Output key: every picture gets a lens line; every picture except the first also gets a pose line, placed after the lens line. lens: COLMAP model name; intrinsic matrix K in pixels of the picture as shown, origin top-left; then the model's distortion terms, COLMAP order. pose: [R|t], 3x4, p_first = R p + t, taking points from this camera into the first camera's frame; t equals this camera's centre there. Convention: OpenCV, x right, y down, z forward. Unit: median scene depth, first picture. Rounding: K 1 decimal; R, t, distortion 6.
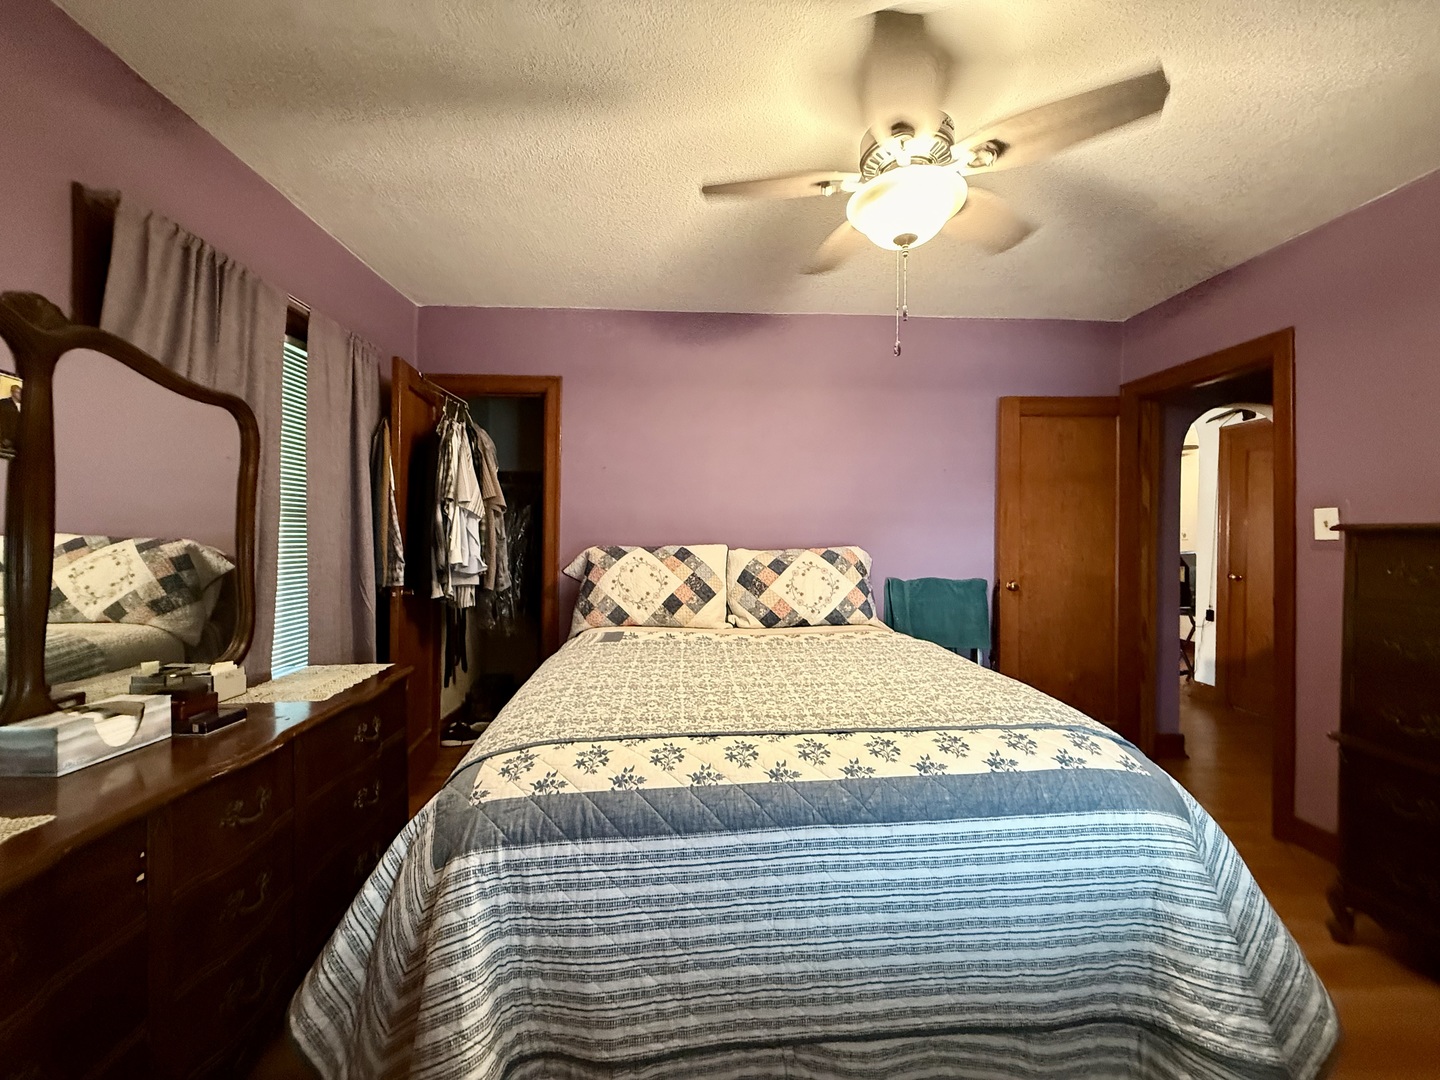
lens RADIAL K [[577.2, 0, 718.3], [0, 577.2, 543.5], [0, 0, 1]] dist [0.001797, -0.000248]
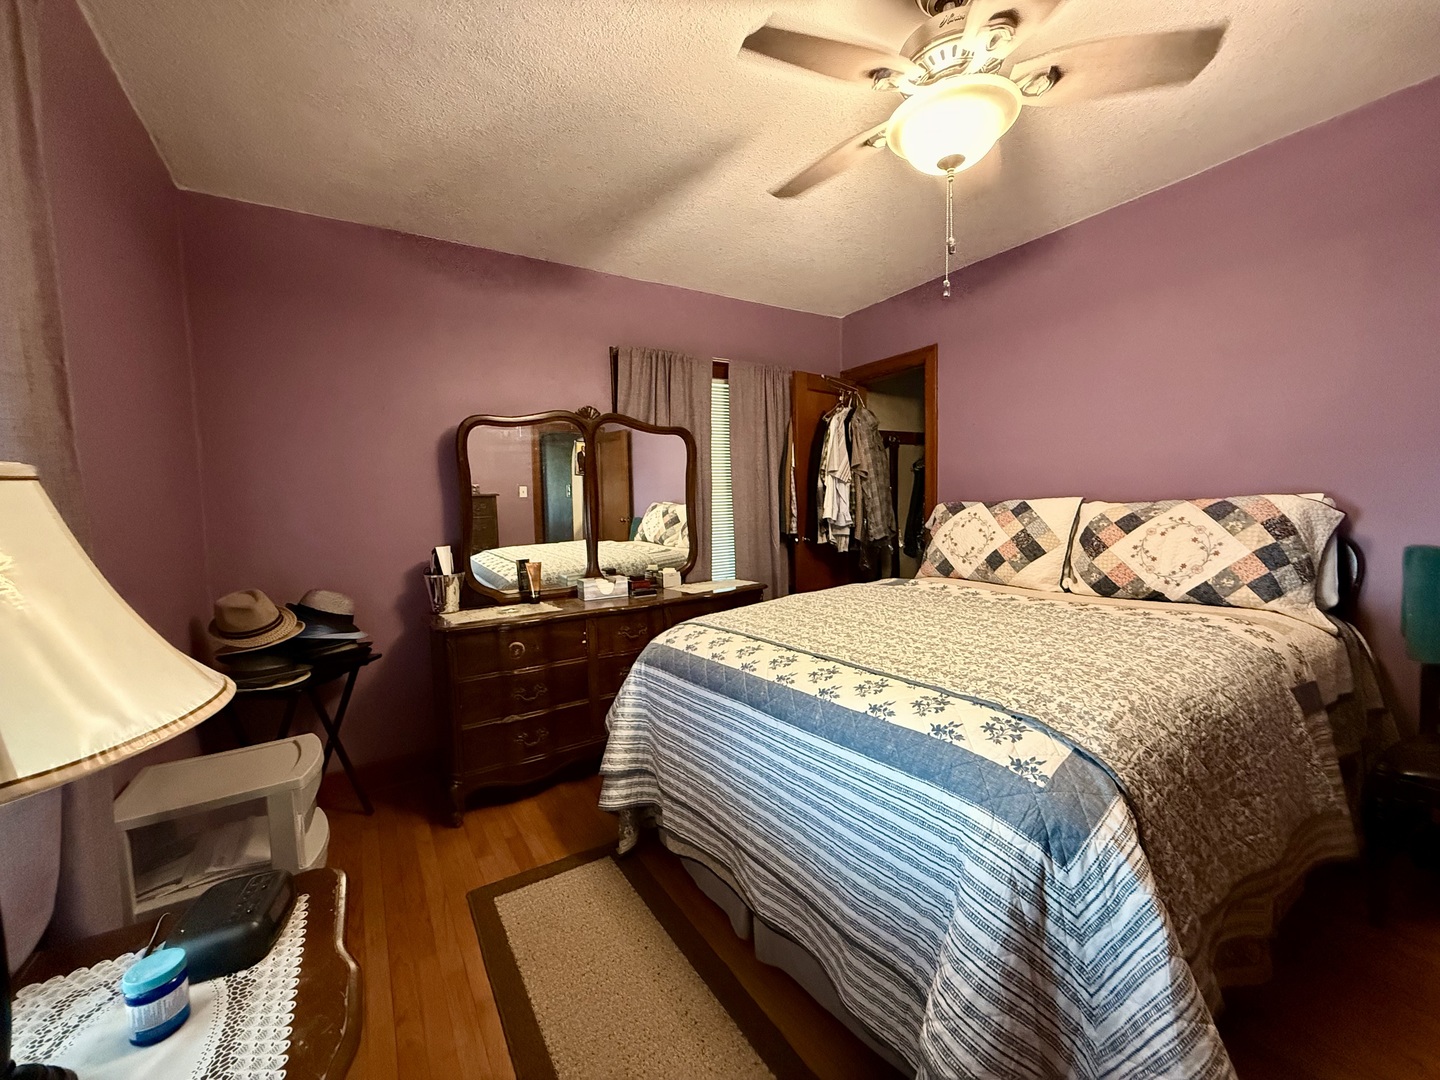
lens RADIAL K [[577.2, 0, 709.0], [0, 577.2, 538.3], [0, 0, 1]] dist [0.001797, -0.000248]
pose [[0.482992, 0.033071, -0.875000, 0.561206], [0.026559, 0.998273, 0.052391, 0.003895], [0.875222, -0.048543, 0.481279, 0.110565]]
